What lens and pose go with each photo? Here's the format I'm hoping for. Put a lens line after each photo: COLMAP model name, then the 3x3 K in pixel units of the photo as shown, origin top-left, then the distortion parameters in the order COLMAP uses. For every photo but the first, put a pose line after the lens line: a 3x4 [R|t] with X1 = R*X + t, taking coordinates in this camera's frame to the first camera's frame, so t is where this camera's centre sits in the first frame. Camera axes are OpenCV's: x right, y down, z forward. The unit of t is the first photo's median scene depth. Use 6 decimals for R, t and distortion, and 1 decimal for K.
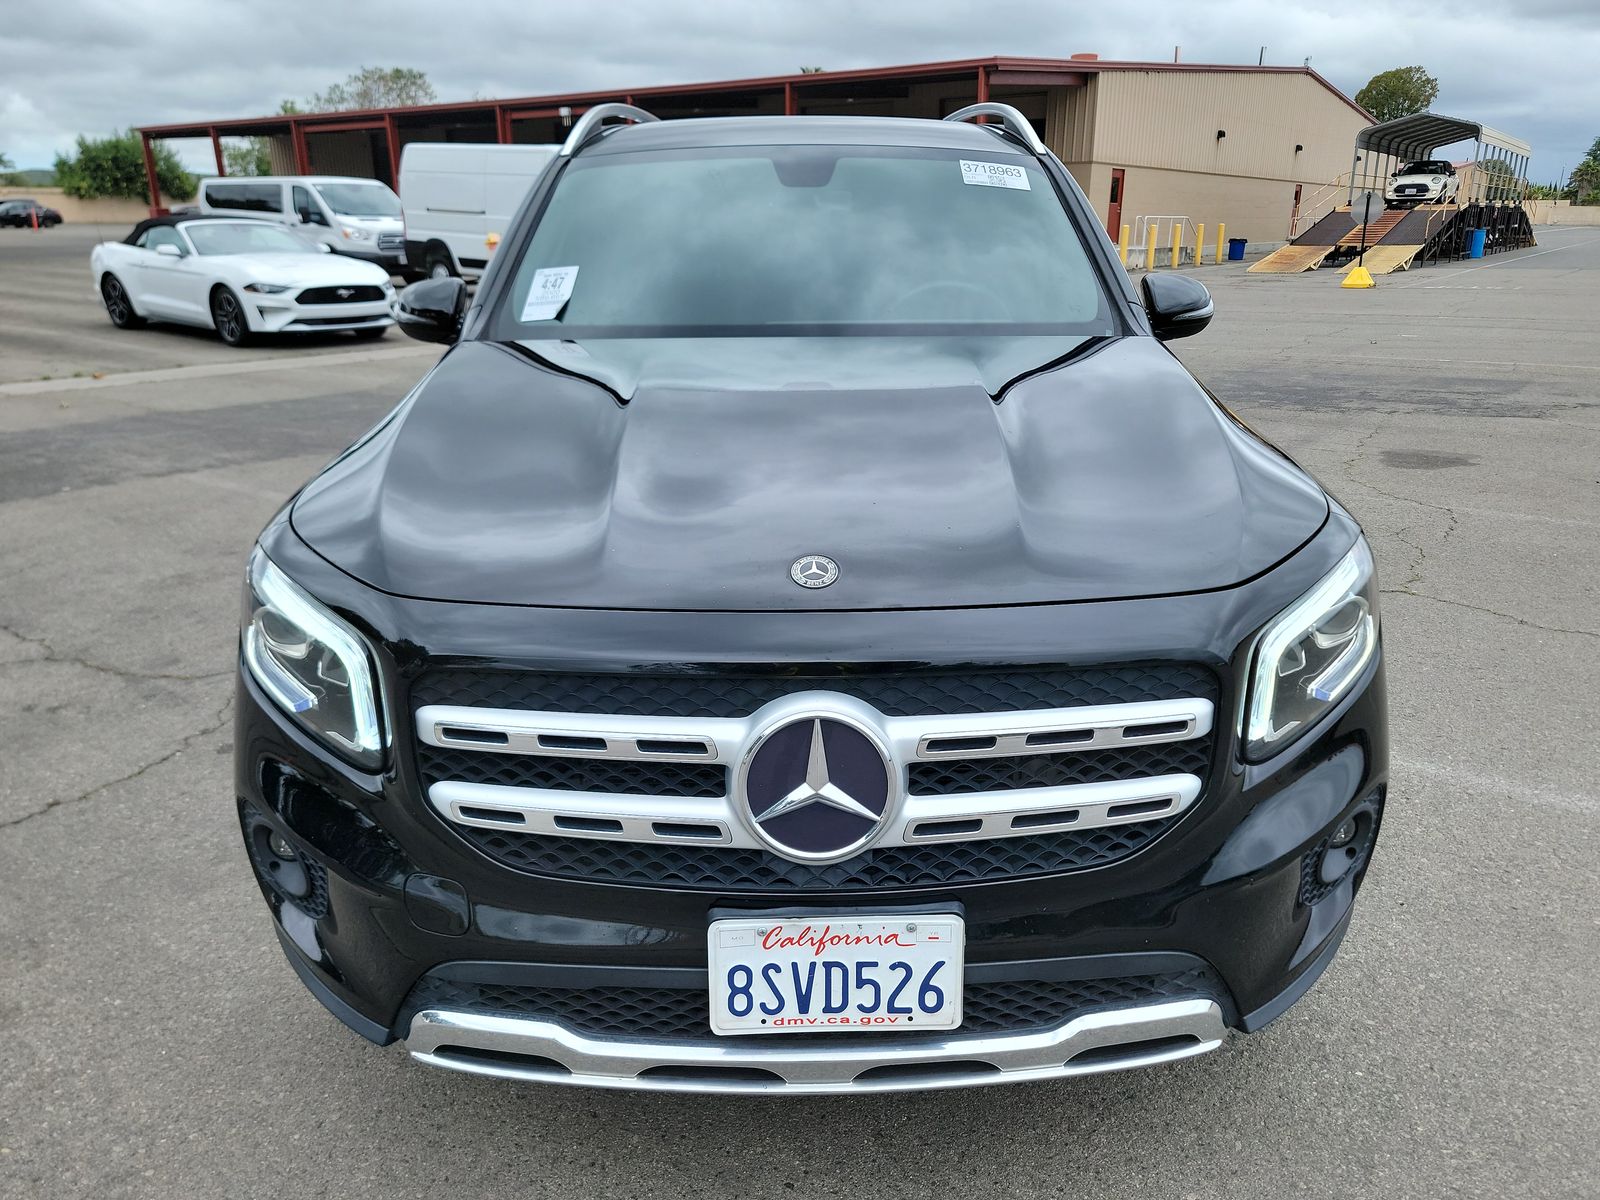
lens RADIAL K [[1125.2, 0, 819.1], [0, 1125.2, 604.4], [0, 0, 1]] dist [0.025752, 0.001031]
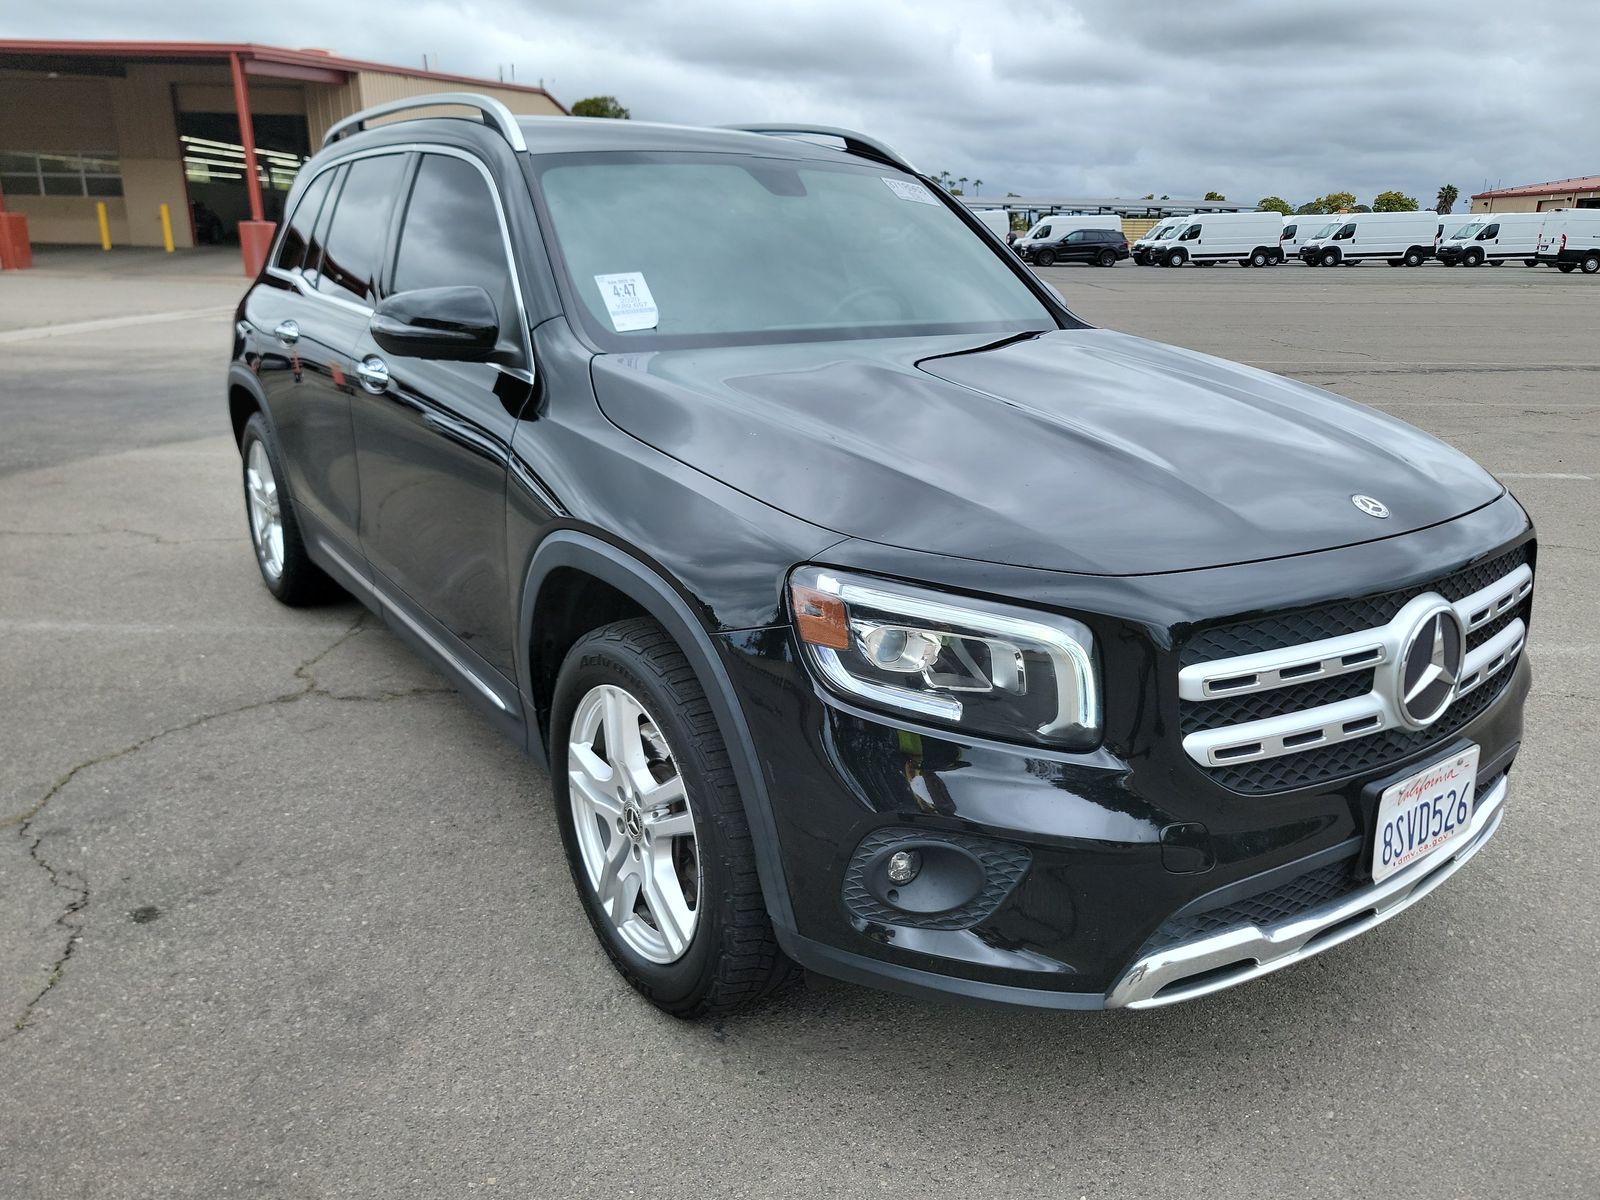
lens RADIAL K [[1125.2, 0, 819.1], [0, 1125.2, 604.4], [0, 0, 1]] dist [0.025752, 0.001031]
pose [[0.828418, -0.158361, 0.537258, -1.220127], [0.162107, 0.985935, 0.040654, -0.072405], [-0.536139, 0.053415, 0.842438, 0.263647]]
